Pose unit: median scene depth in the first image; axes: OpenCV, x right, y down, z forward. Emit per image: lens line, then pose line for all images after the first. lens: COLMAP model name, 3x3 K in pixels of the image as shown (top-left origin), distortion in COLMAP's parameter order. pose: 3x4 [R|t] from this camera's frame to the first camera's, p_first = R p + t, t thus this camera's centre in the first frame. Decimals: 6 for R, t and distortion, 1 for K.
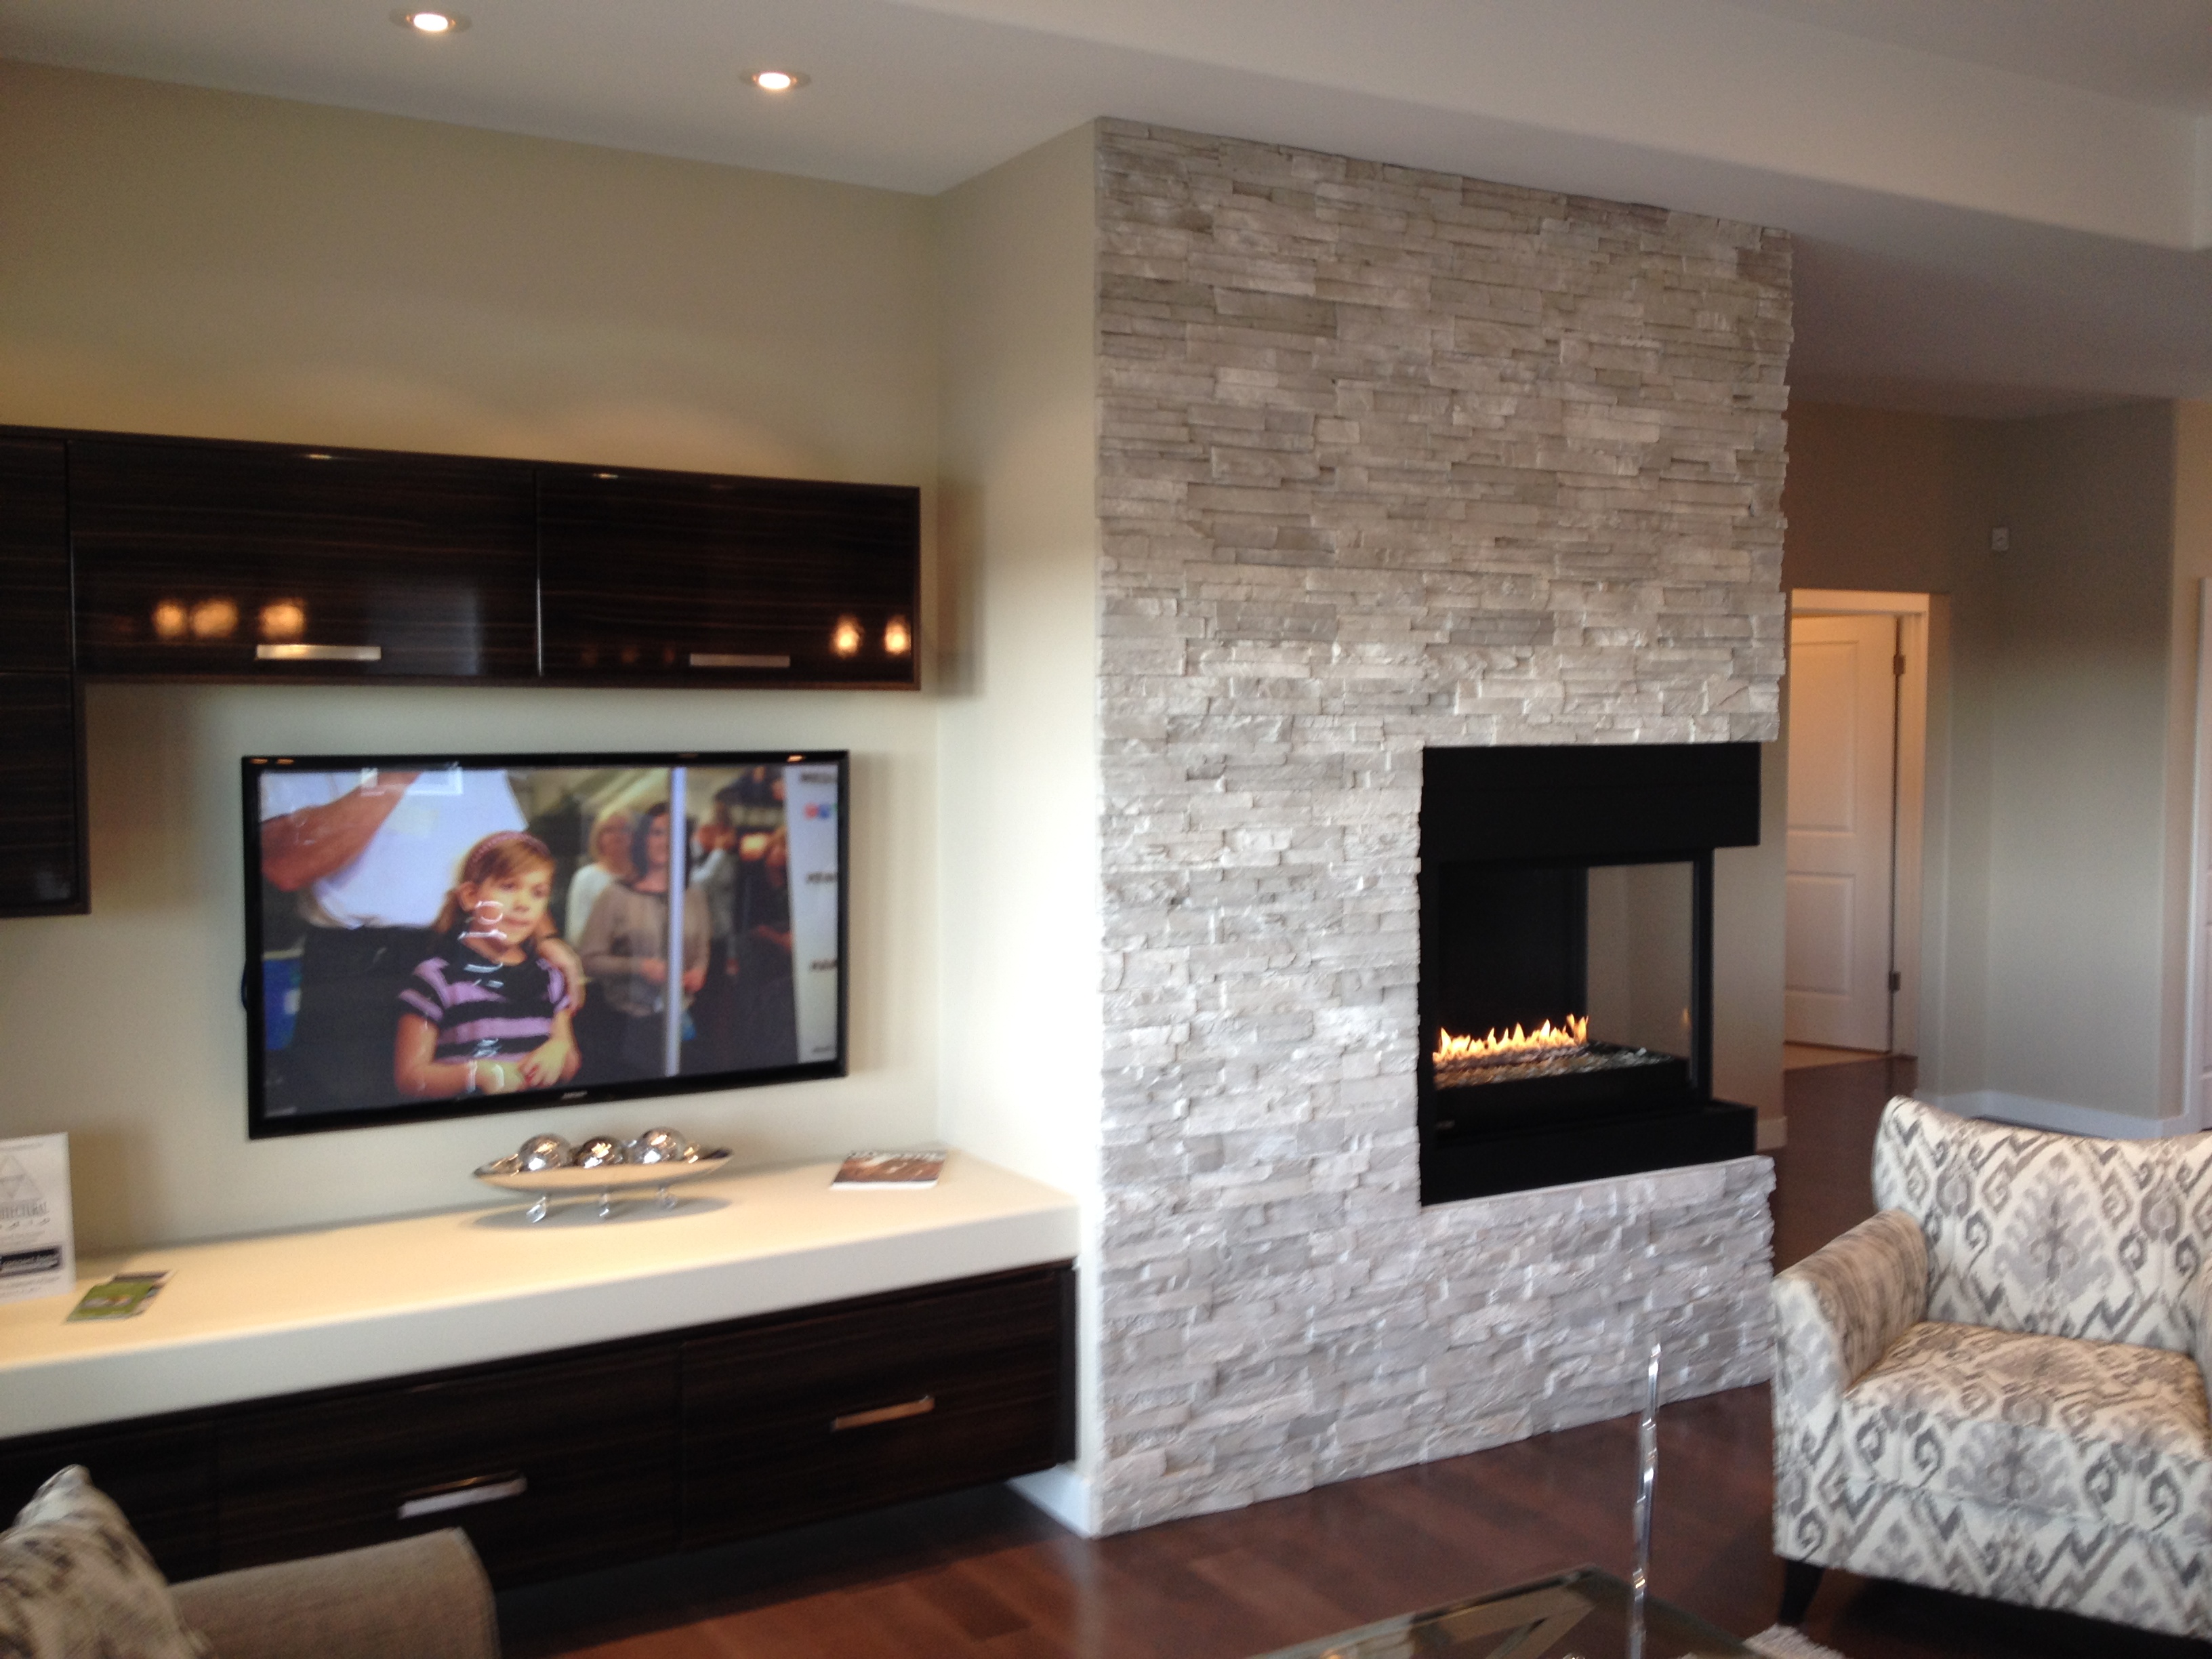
lens RADIAL K [[2074.2, 0, 1100.2], [0, 2074.2, 821.6], [0, 0, 1]] dist [0.161725, -0.392398]
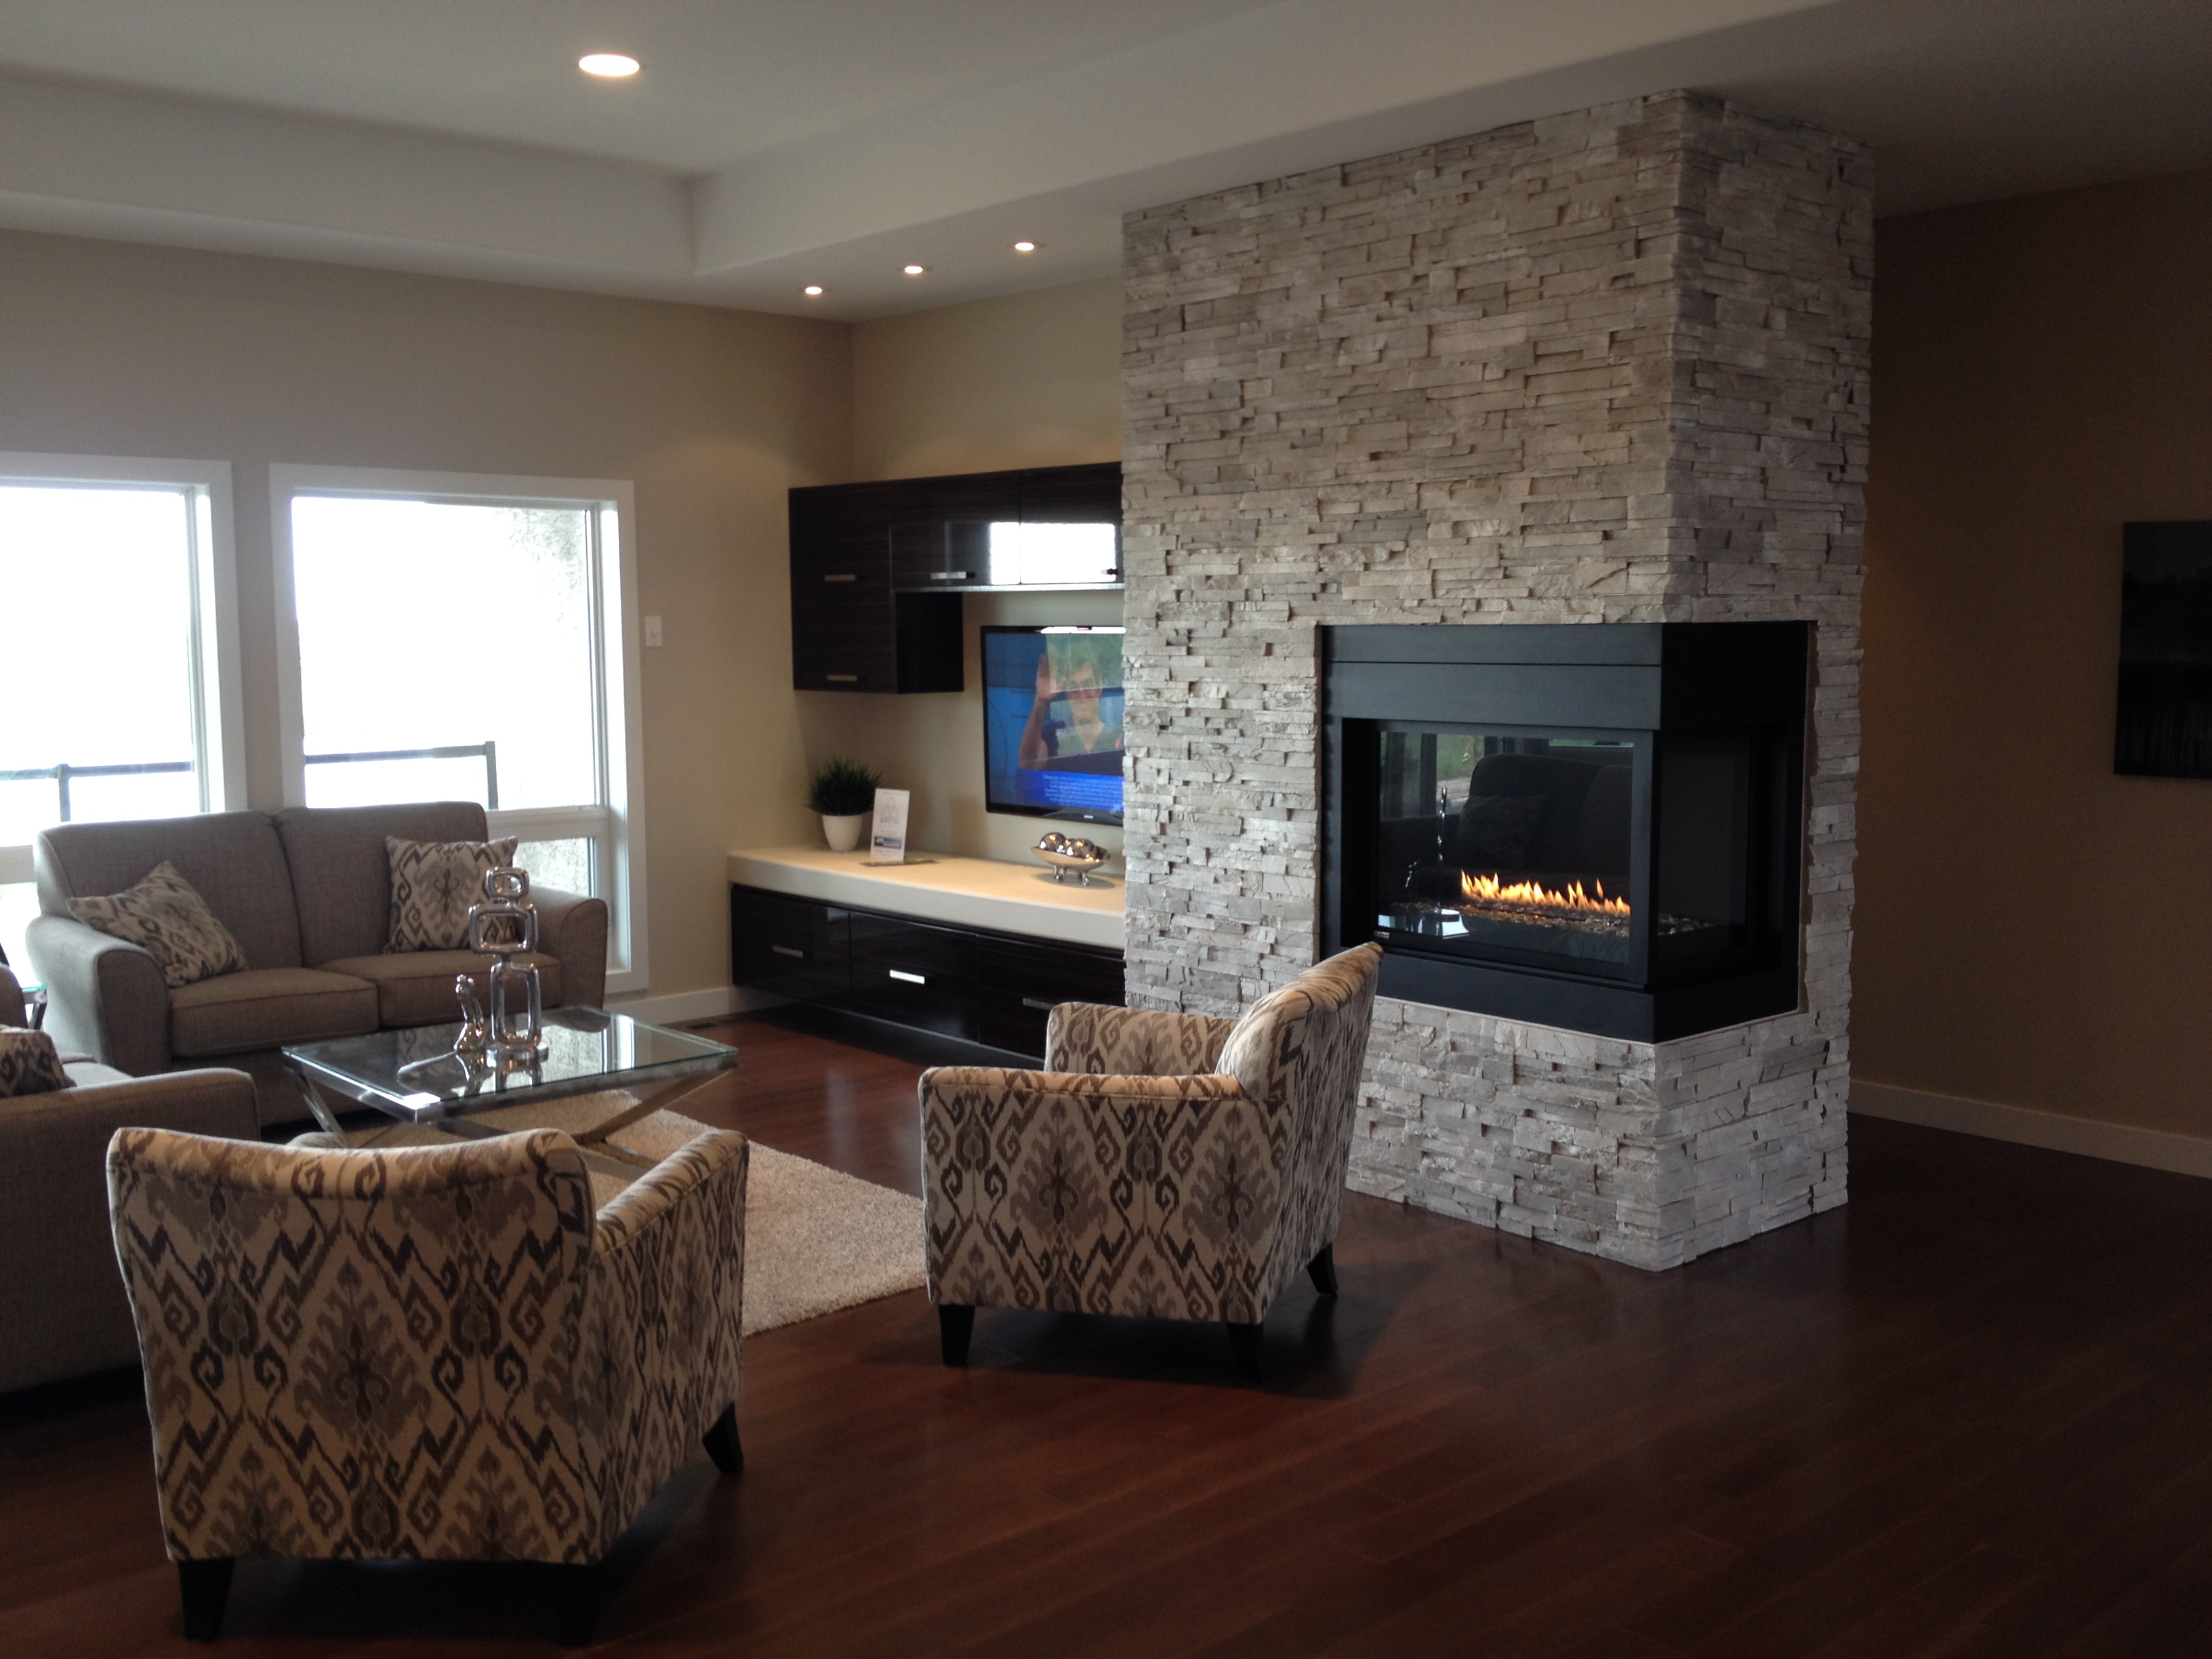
lens RADIAL K [[2074.2, 0, 1100.2], [0, 2074.2, 821.6], [0, 0, 1]] dist [0.161725, -0.392398]
pose [[0.175276, 0.096341, -0.979794, 1.398942], [-0.047155, 0.994880, 0.089389, -0.023861], [0.983389, 0.030534, 0.178921, 0.645546]]
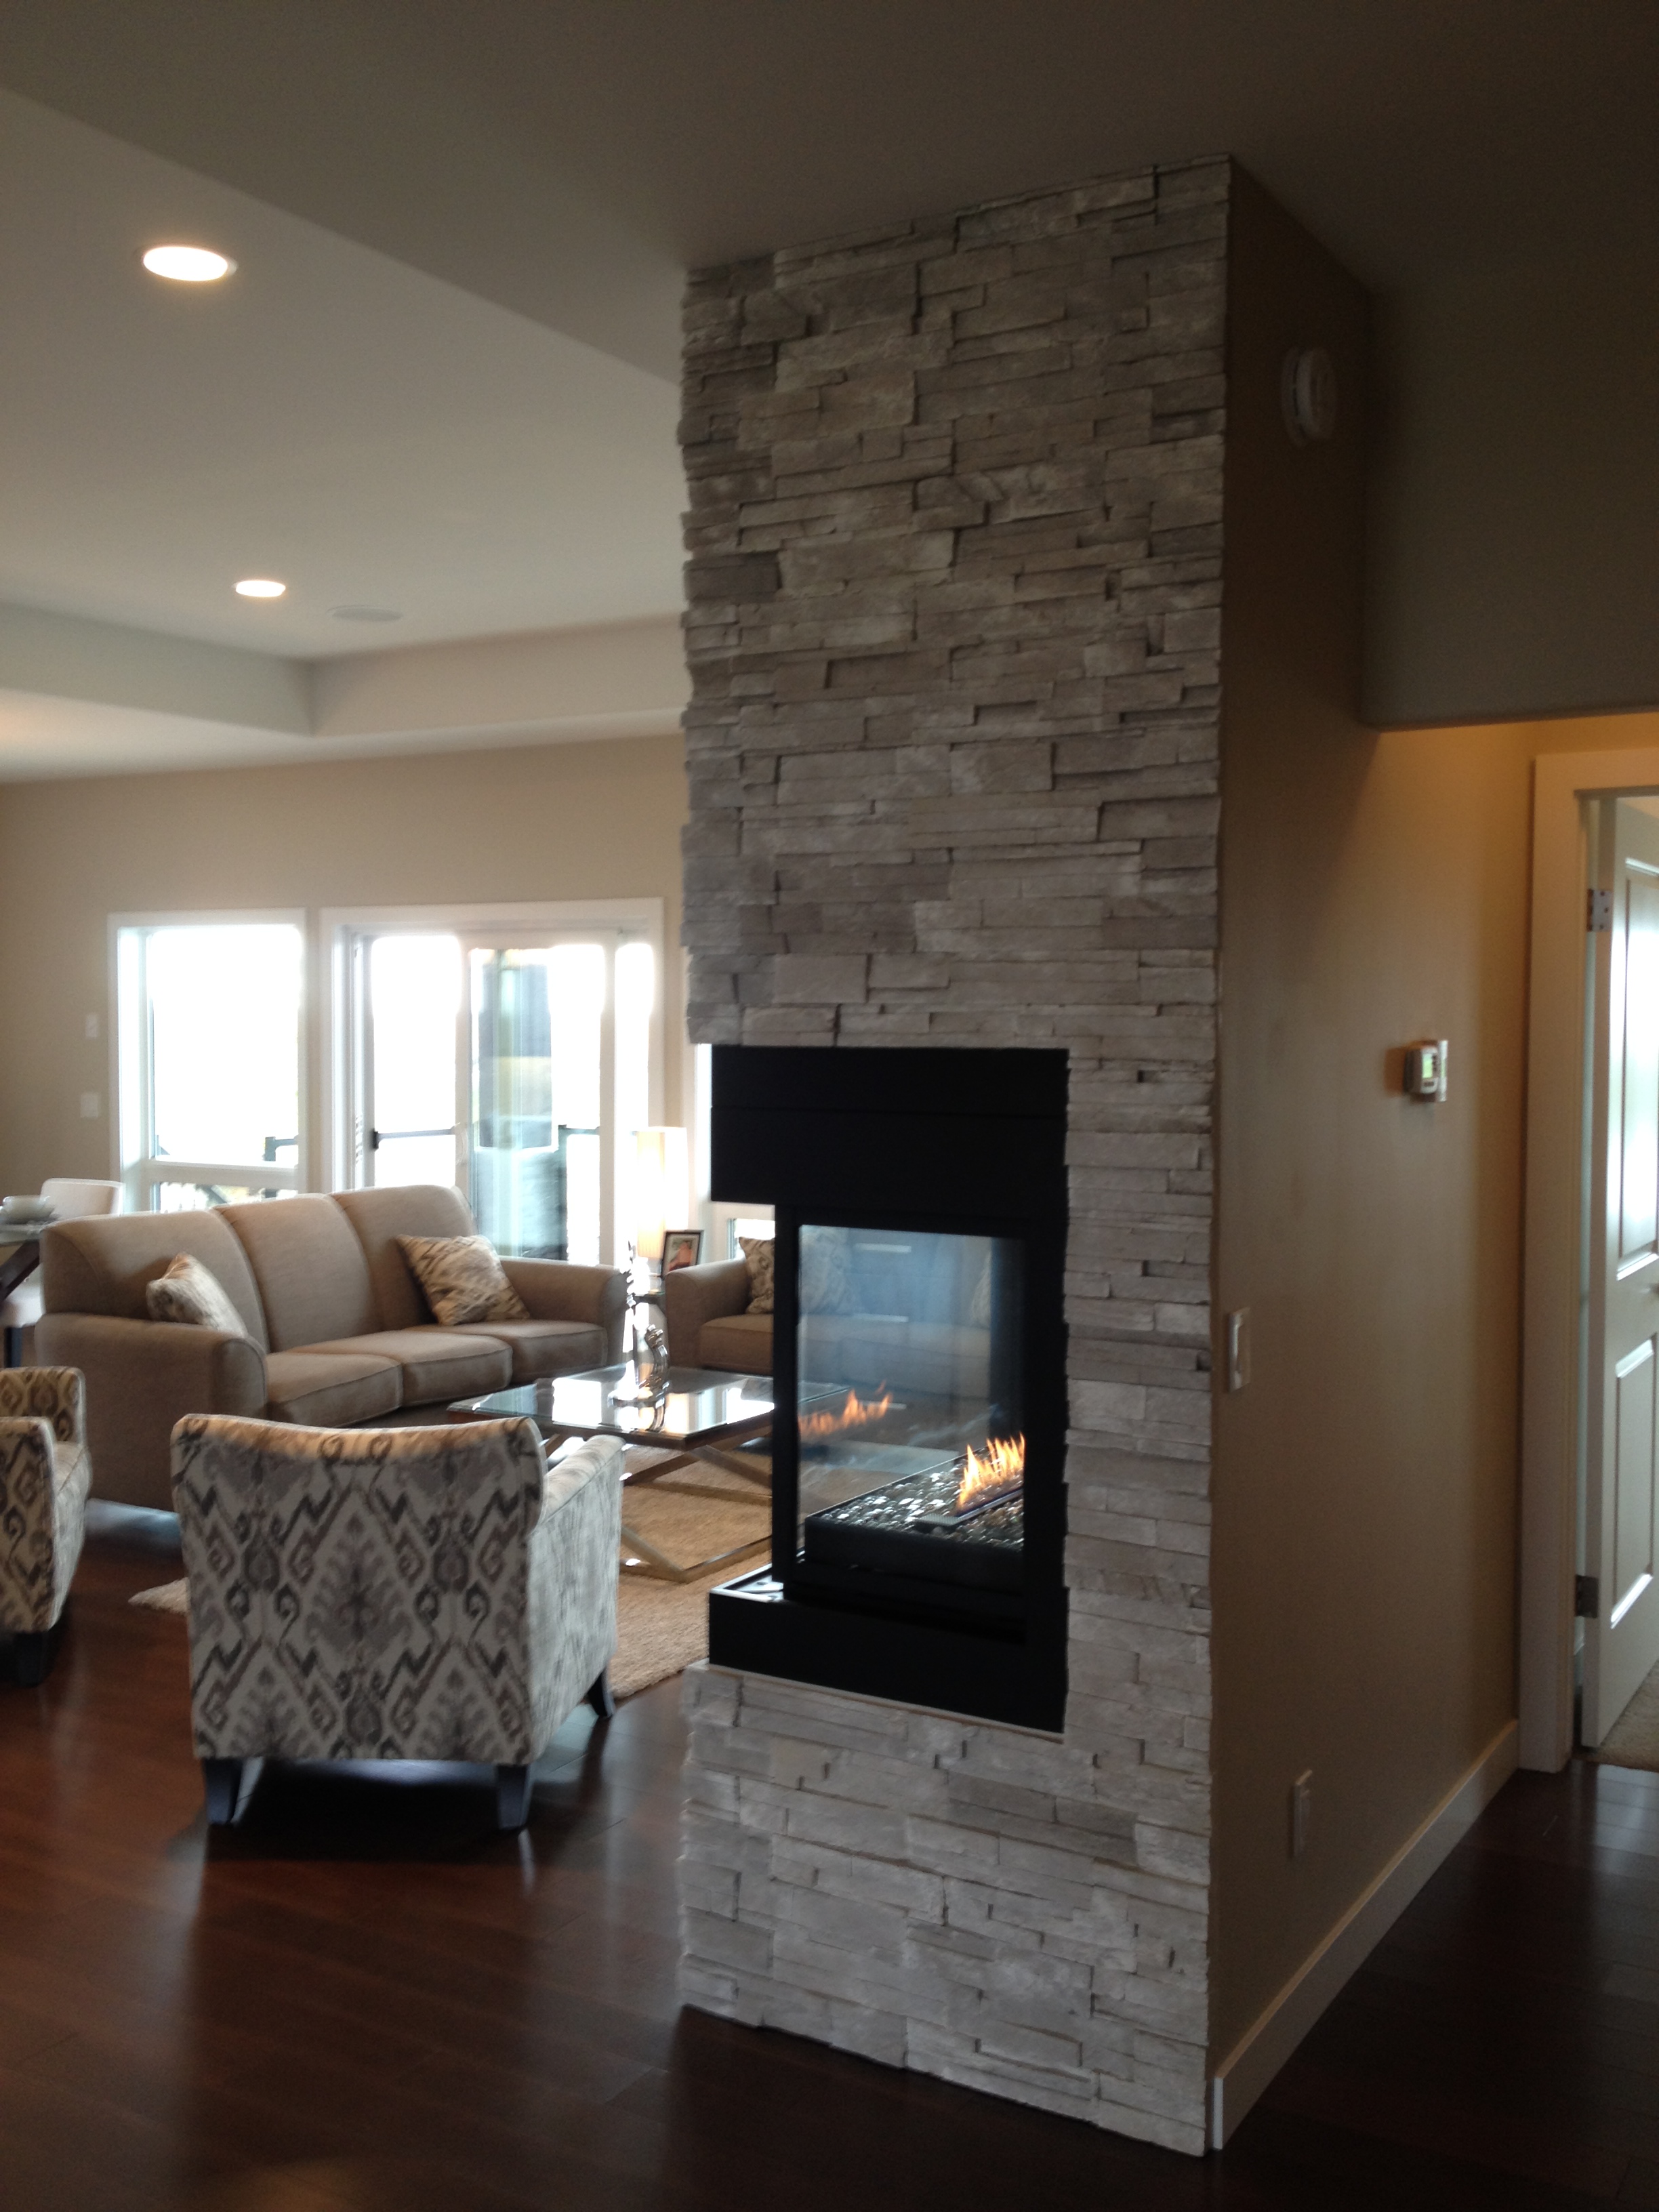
lens RADIAL K [[2074.2, 0, 838.5], [0, 2074.2, 1112.2], [0, 0, 1]] dist [0.161725, -0.392398]
pose [[-0.889526, 0.019664, -0.456462, 0.660101], [-0.026123, 0.995250, 0.093783, -0.090814], [0.456138, 0.095347, -0.884787, 1.821050]]
